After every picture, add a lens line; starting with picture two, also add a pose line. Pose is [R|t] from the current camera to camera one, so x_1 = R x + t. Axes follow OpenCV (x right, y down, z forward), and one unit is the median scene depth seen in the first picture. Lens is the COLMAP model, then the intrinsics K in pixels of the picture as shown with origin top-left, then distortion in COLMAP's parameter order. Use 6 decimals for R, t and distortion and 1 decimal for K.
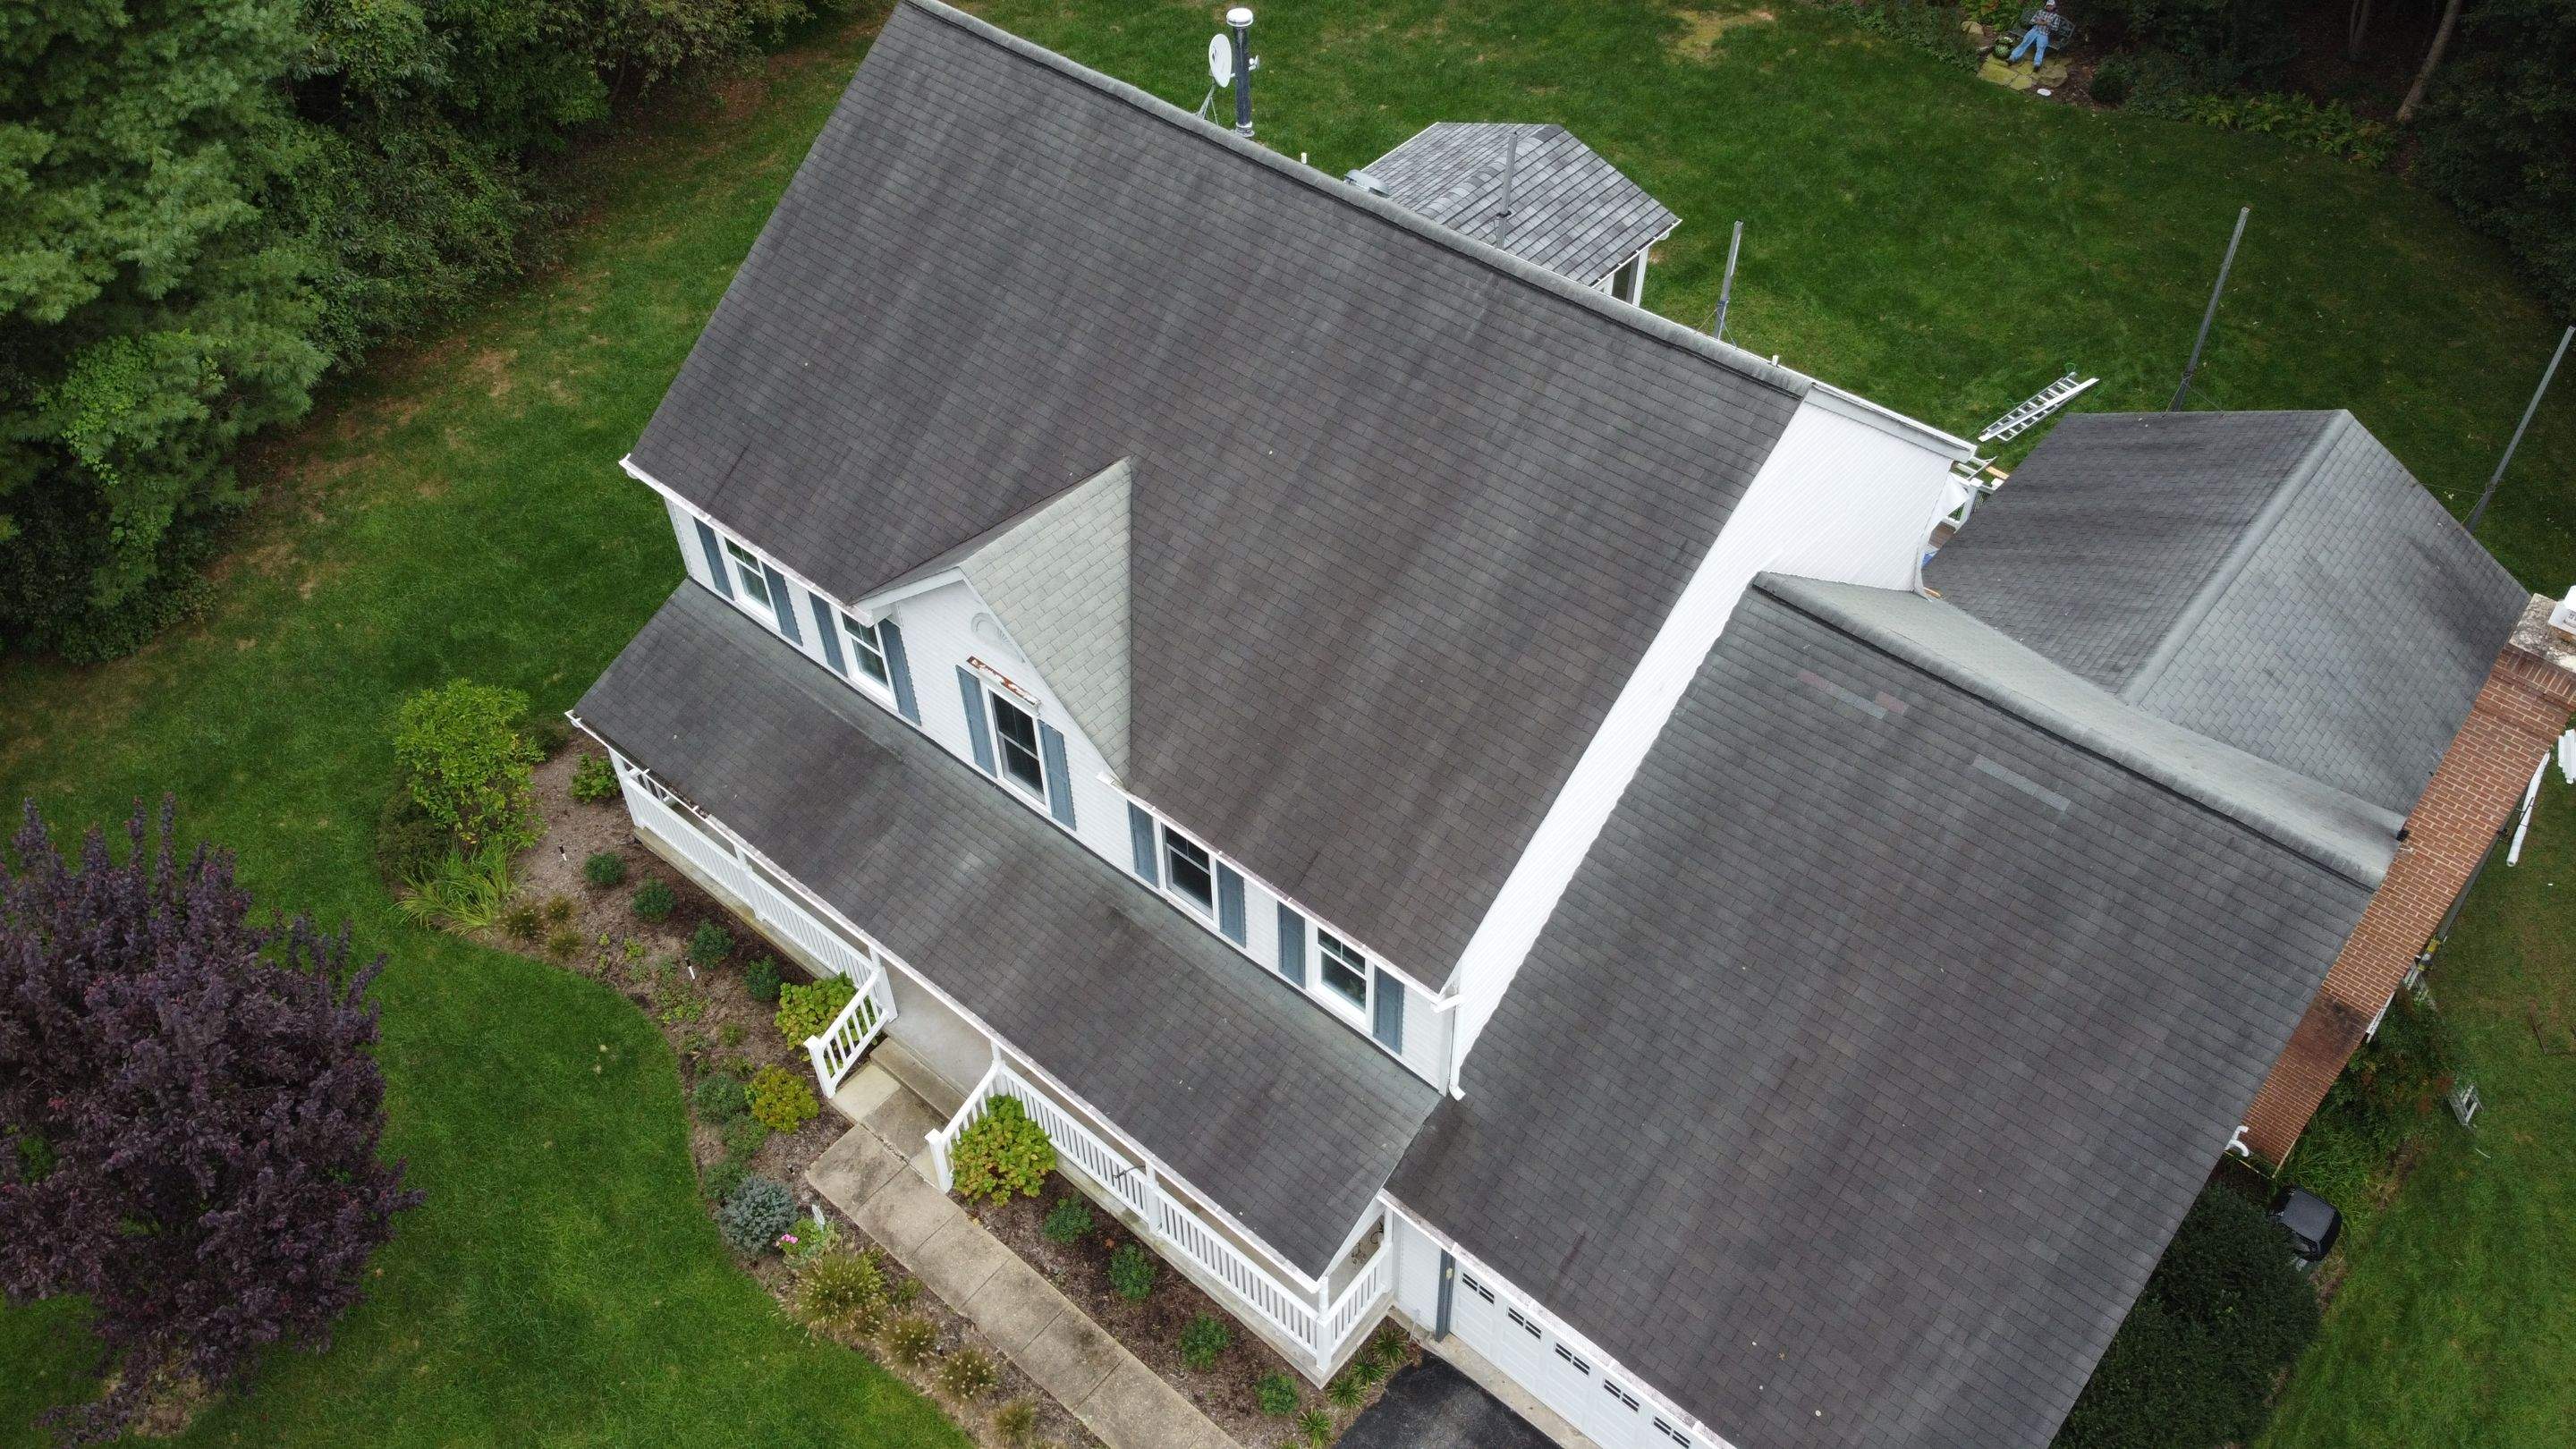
lens RADIAL K [[1905.9, 0, 1292.5], [0, 1905.9, 713.7], [0, 0, 1]] dist [0.097856, -0.201471]
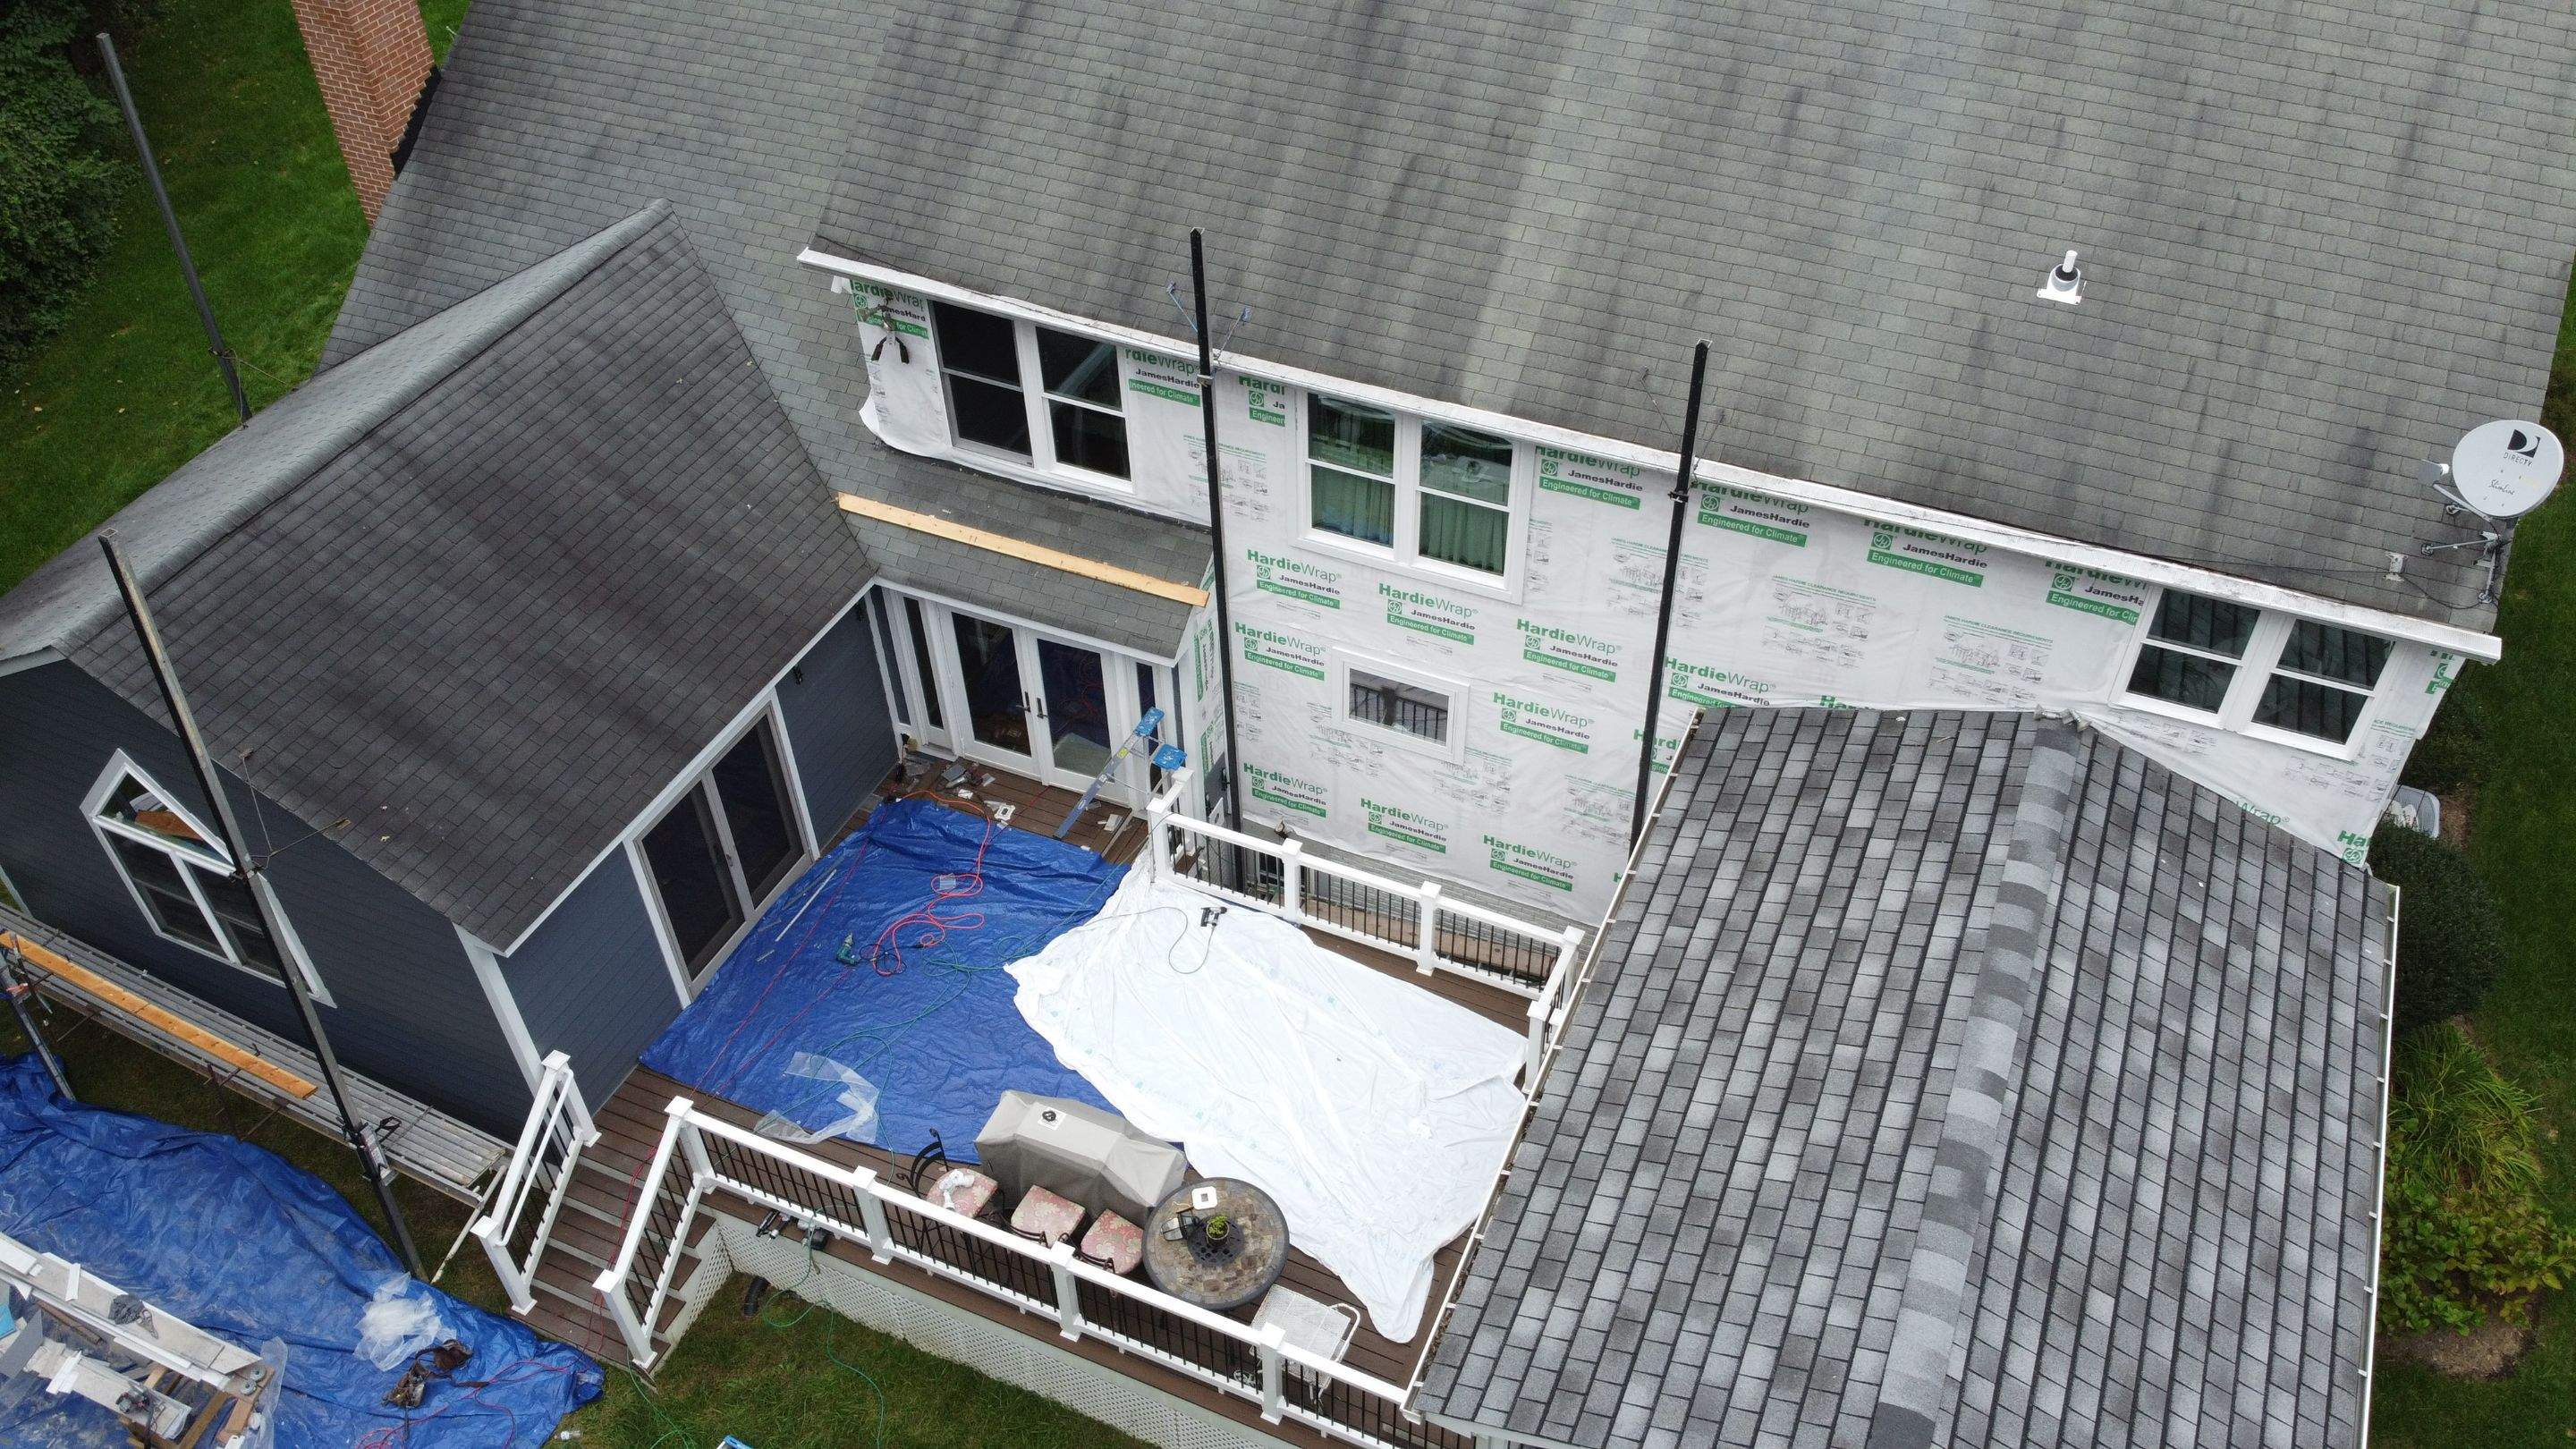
lens RADIAL K [[1905.9, 0, 1325.6], [0, 1905.9, 729.3], [0, 0, 1]] dist [0.097856, -0.201471]
pose [[-0.951670, 0.220872, -0.213401, 0.266295], [-0.210327, 0.037630, 0.976907, -0.604522], [0.223801, 0.974577, 0.010644, 0.890408]]
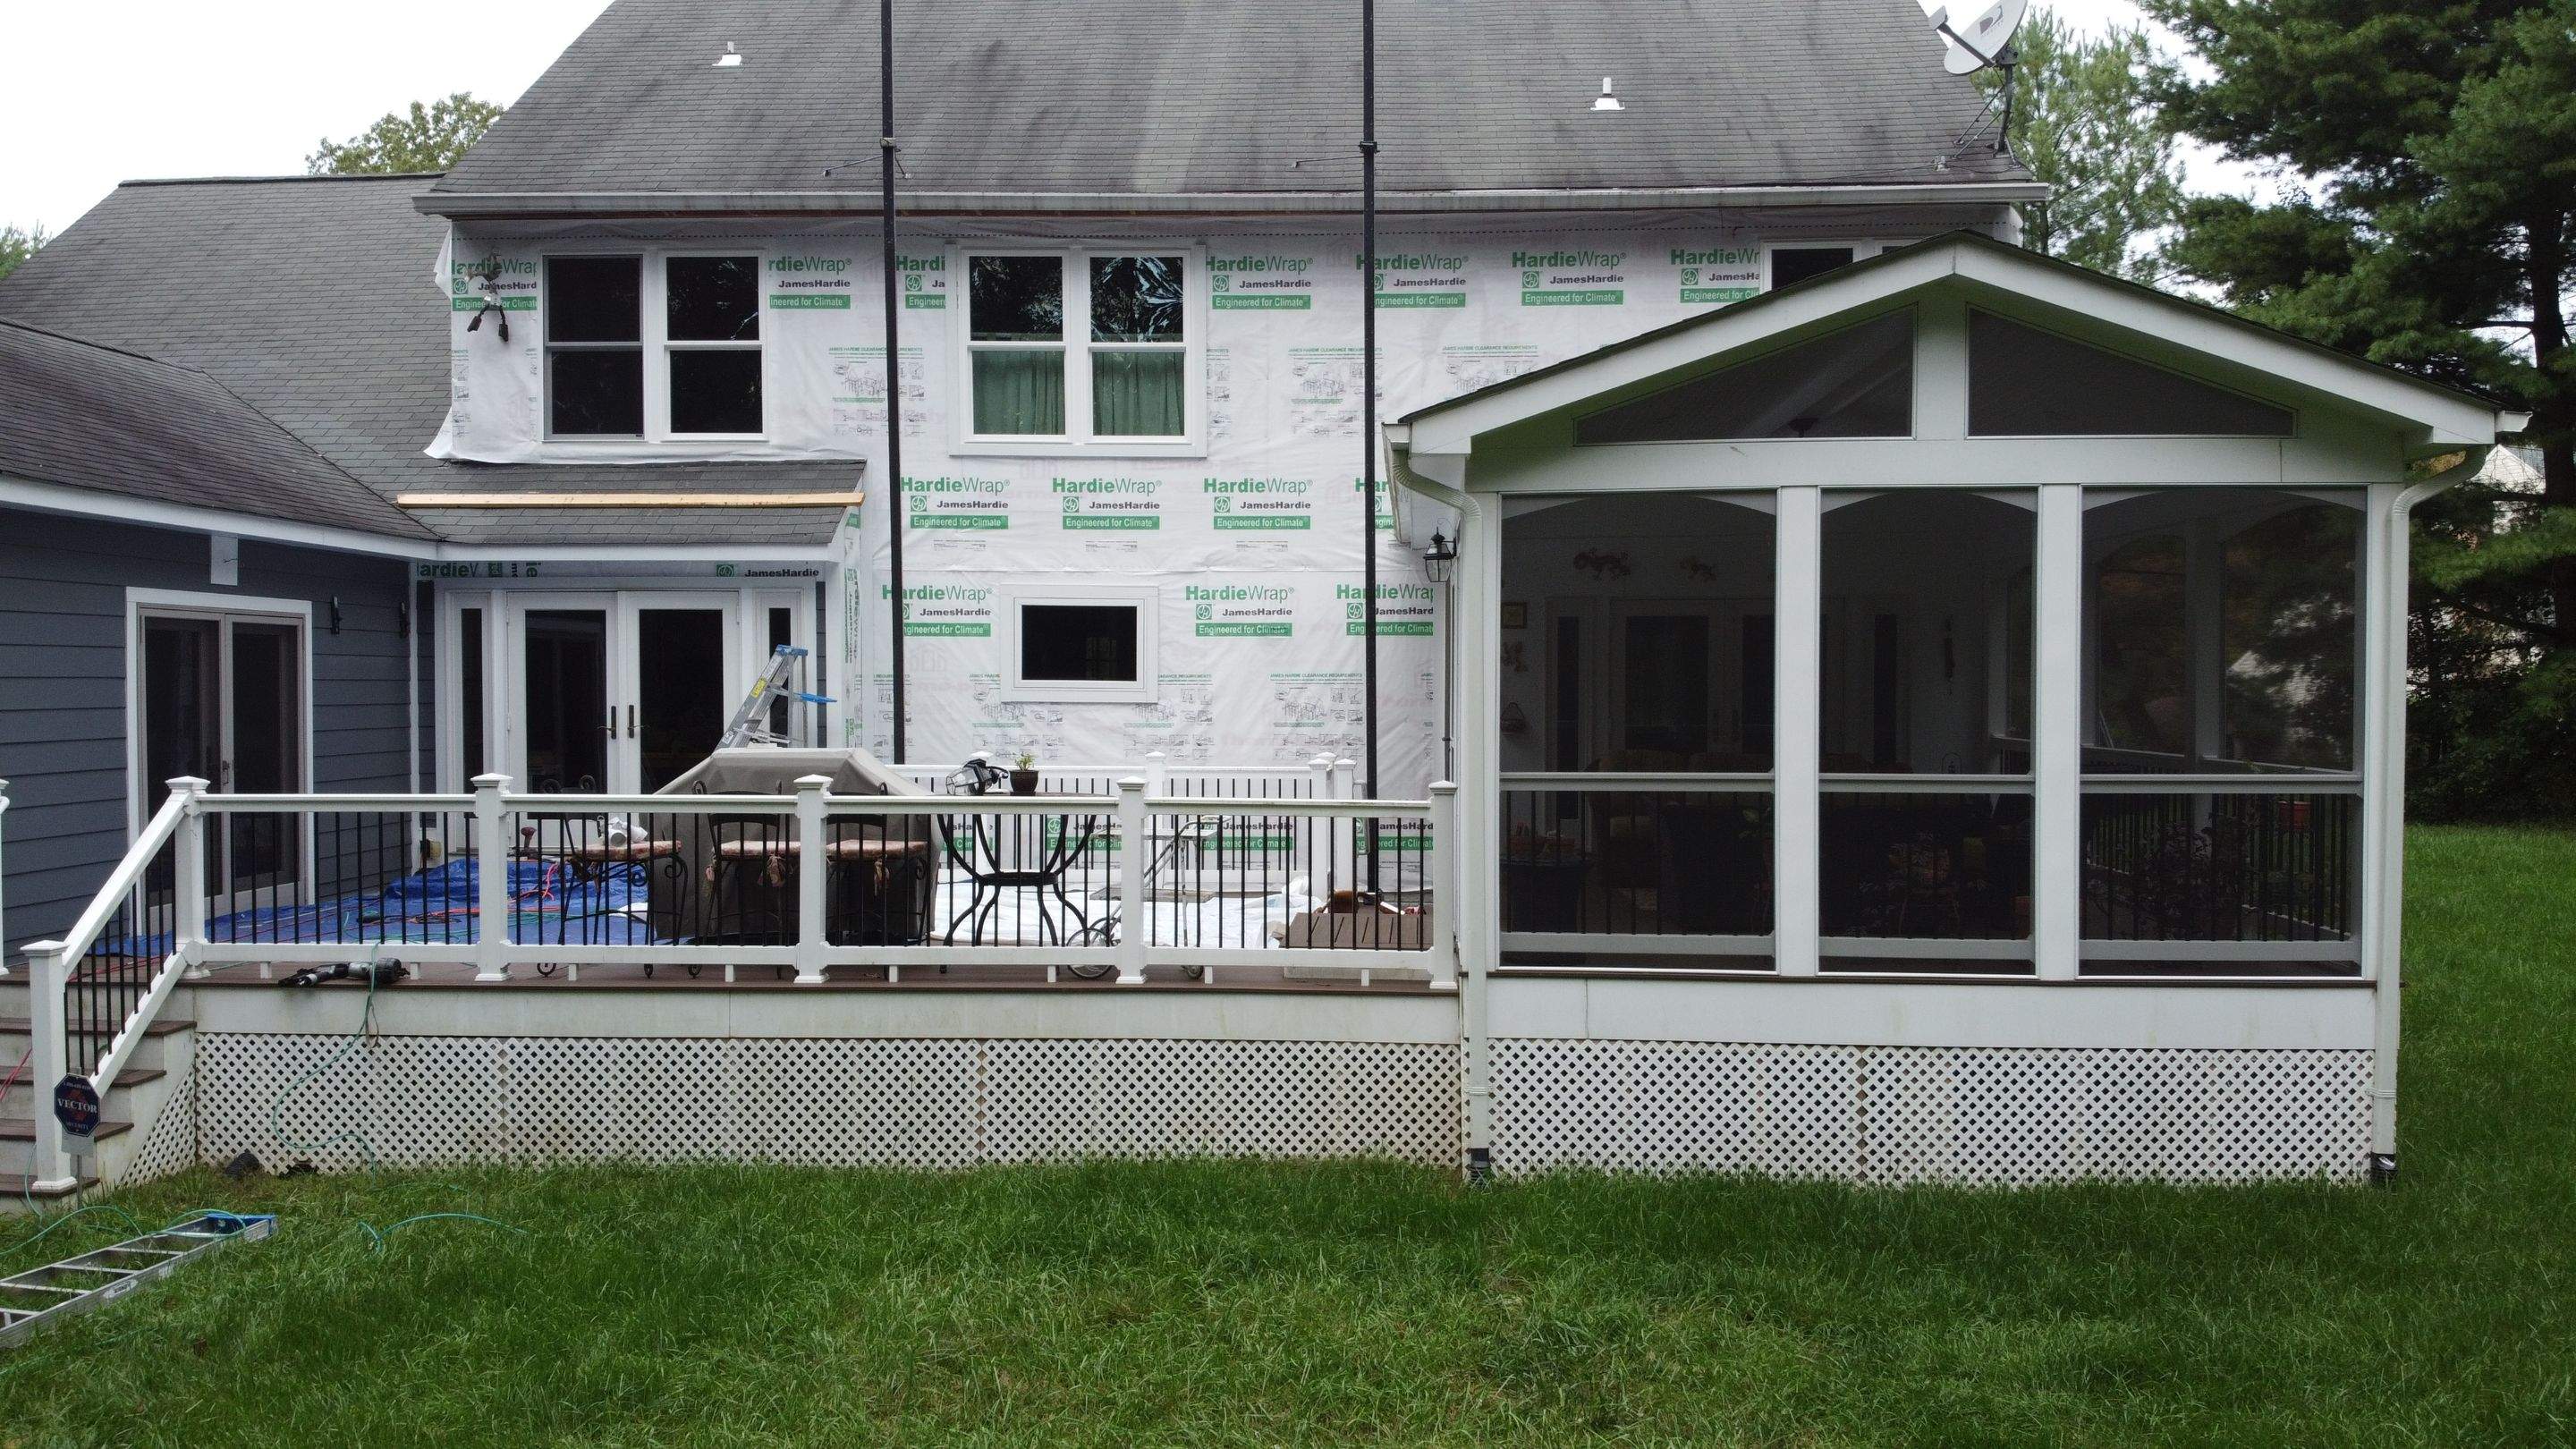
lens RADIAL K [[1910.6, 0, 1321.6], [0, 1910.6, 749.6], [0, 0, 1]] dist [0.079065, -0.175082]
pose [[-0.780820, 0.028610, -0.624101, 0.387142], [-0.445543, 0.674778, 0.588358, -0.386882], [0.437963, 0.737466, -0.514133, 1.190567]]
